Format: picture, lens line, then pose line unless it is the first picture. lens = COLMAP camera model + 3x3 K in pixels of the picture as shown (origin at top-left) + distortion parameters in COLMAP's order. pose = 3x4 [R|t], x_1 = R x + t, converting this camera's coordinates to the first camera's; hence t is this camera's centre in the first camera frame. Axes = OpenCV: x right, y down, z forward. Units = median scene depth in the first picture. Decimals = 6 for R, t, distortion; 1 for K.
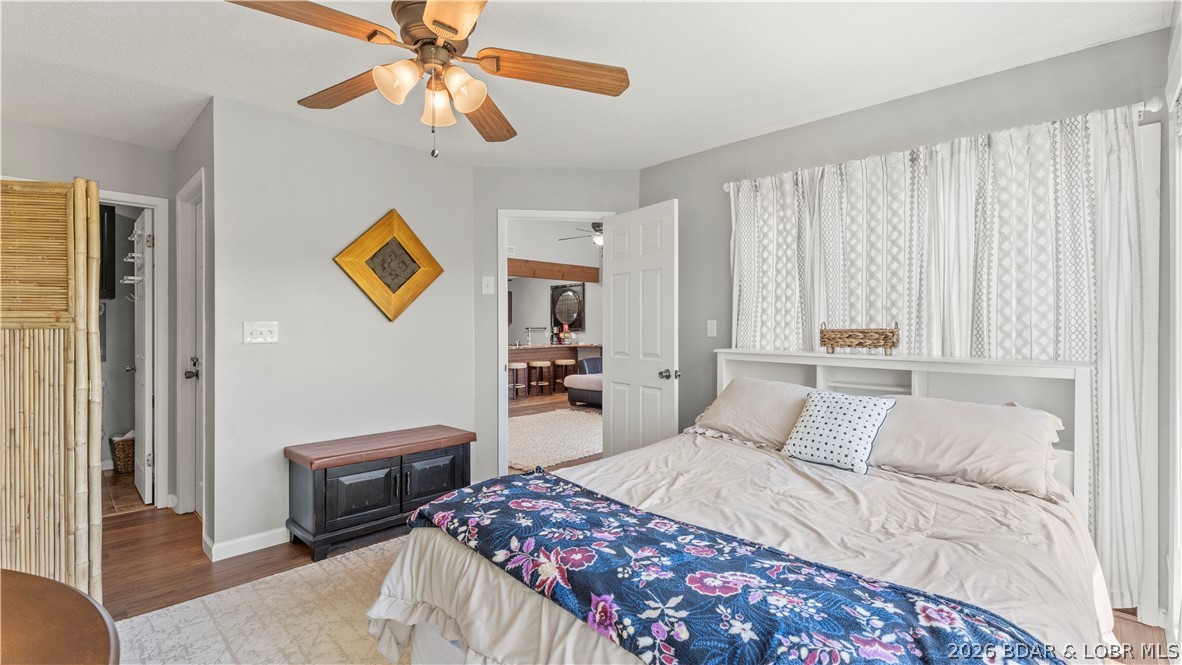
lens RADIAL K [[526.2, 0, 588.5], [0, 526.2, 330.1], [0, 0, 1]] dist [-0.000296, 0.000004]
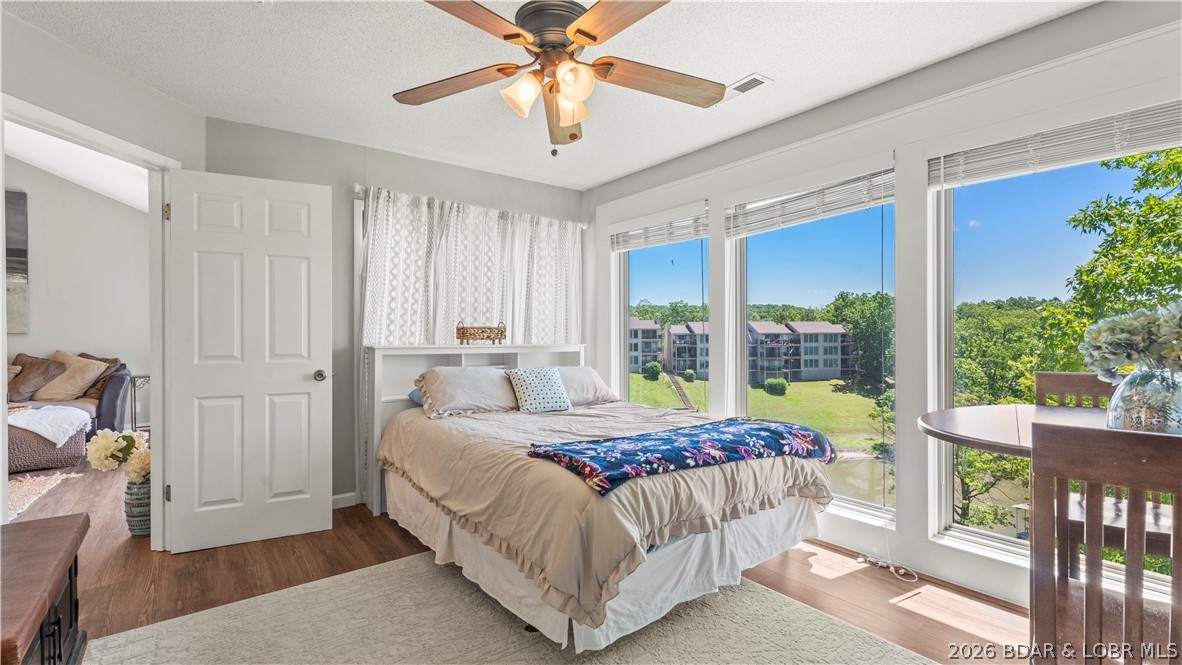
lens RADIAL K [[526.2, 0, 588.5], [0, 526.2, 330.1], [0, 0, 1]] dist [-0.000296, 0.000004]
pose [[0.148012, 0.003815, 0.988978, -0.891858], [0.007119, 0.999963, -0.004923, 0.017305], [-0.988960, 0.007769, 0.147980, 0.532327]]
